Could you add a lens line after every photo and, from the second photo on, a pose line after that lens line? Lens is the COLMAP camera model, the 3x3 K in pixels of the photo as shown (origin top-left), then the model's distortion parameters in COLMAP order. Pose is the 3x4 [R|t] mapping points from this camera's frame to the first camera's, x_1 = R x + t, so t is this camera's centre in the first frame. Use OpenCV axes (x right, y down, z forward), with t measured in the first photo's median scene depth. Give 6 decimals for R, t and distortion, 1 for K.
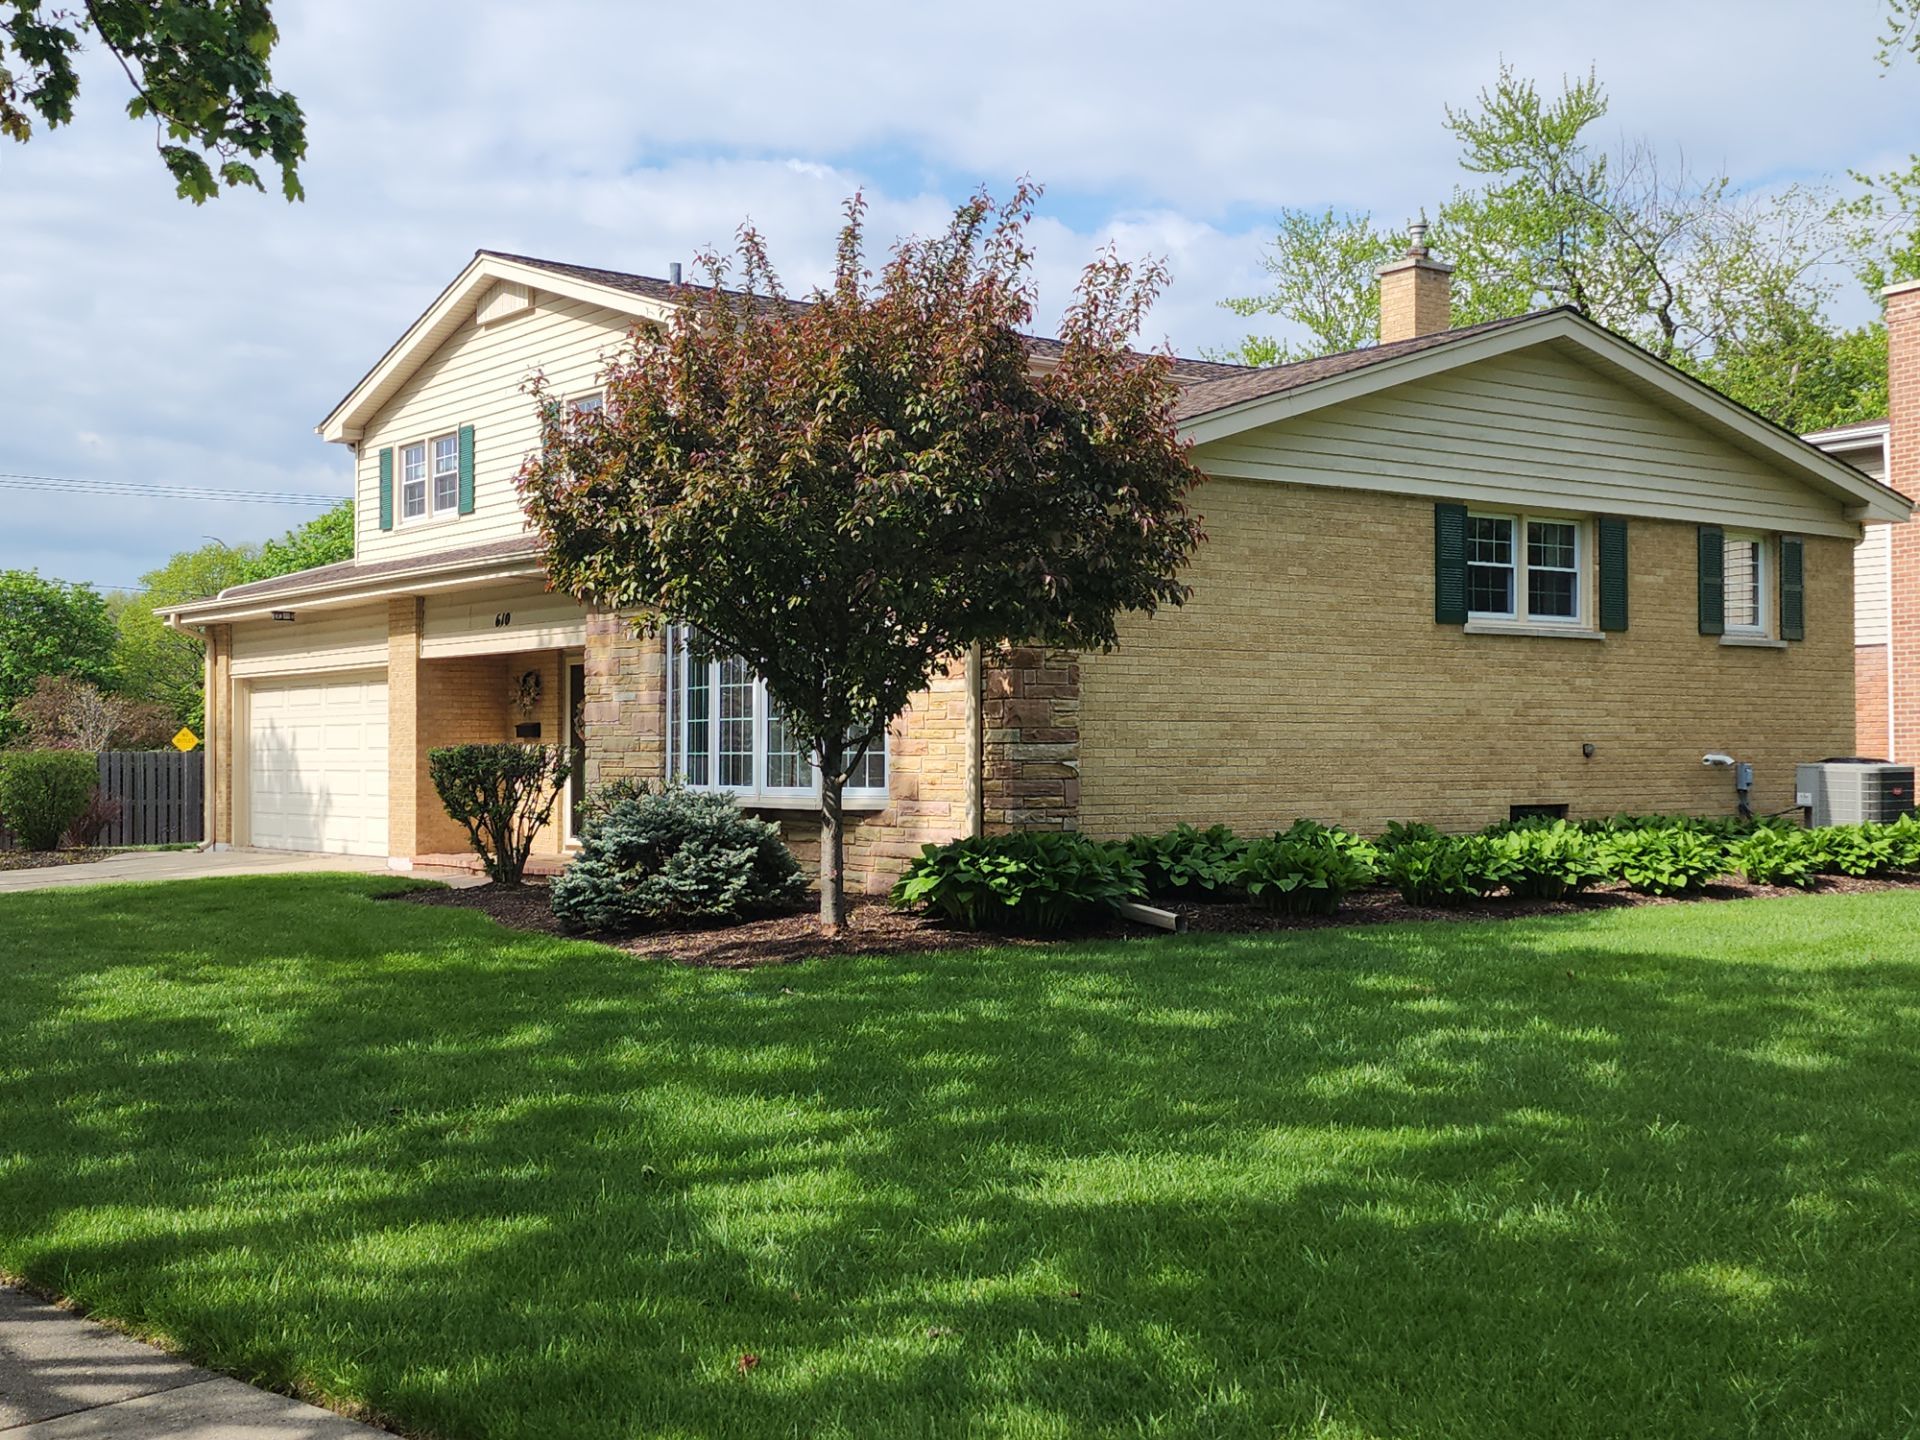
lens RADIAL K [[2326.1, 0, 920.4], [0, 2326.1, 685.8], [0, 0, 1]] dist [0.176070, 0.000000]
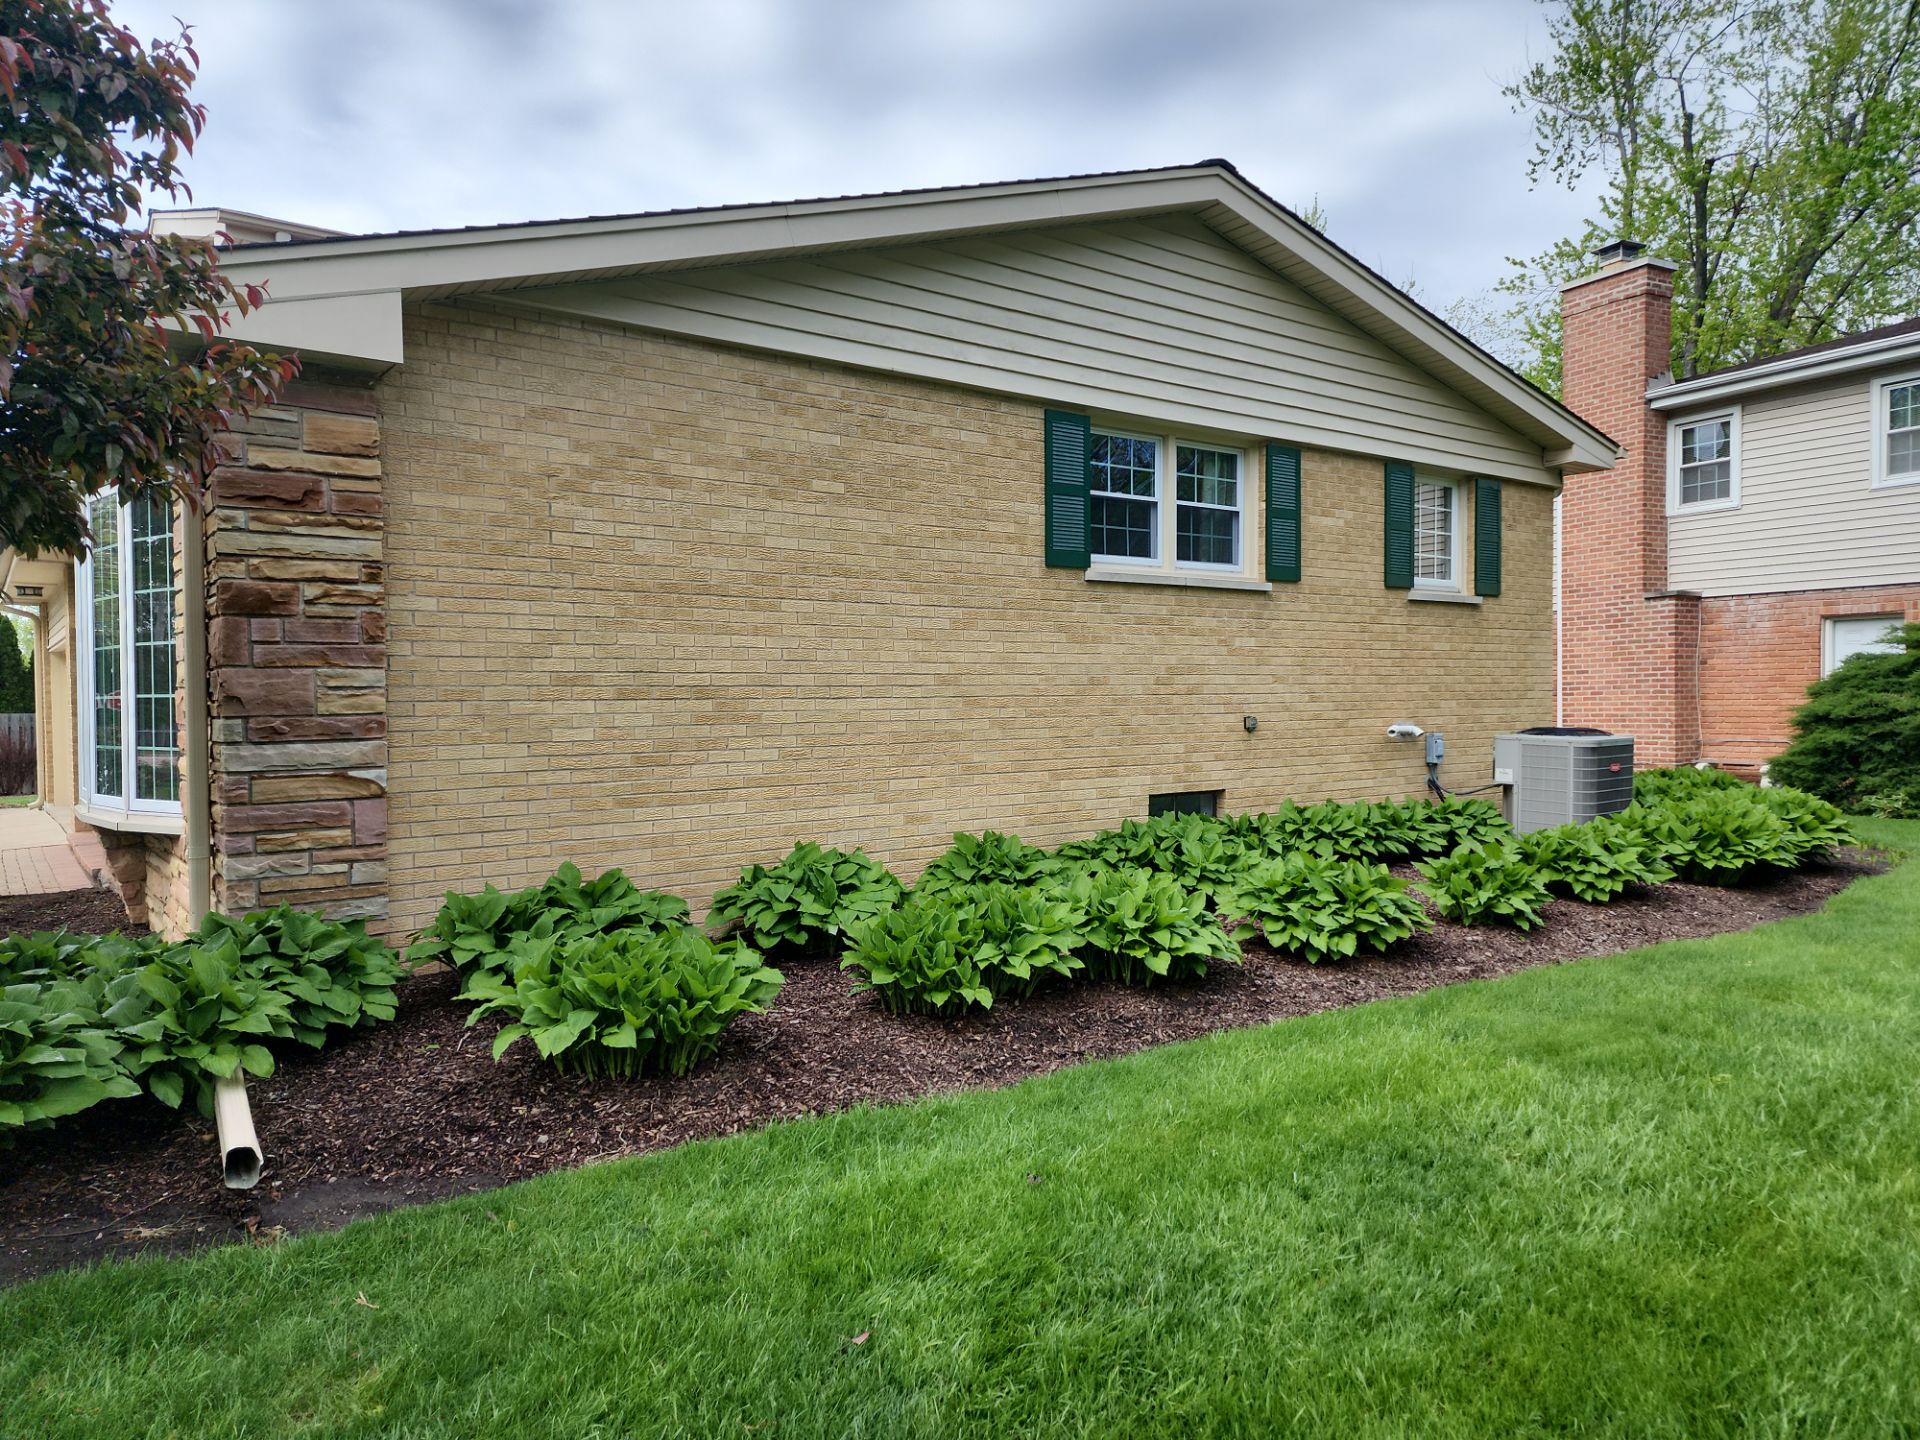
lens RADIAL K [[1186.5, 0, 961.7], [0, 1186.5, 715.2], [0, 0, 1]] dist [0.084609, -0.002162]
pose [[0.999569, -0.007294, -0.028451, 0.203148], [0.008566, 0.998956, 0.044872, 0.004517], [0.028094, -0.045096, 0.998588, 0.606853]]
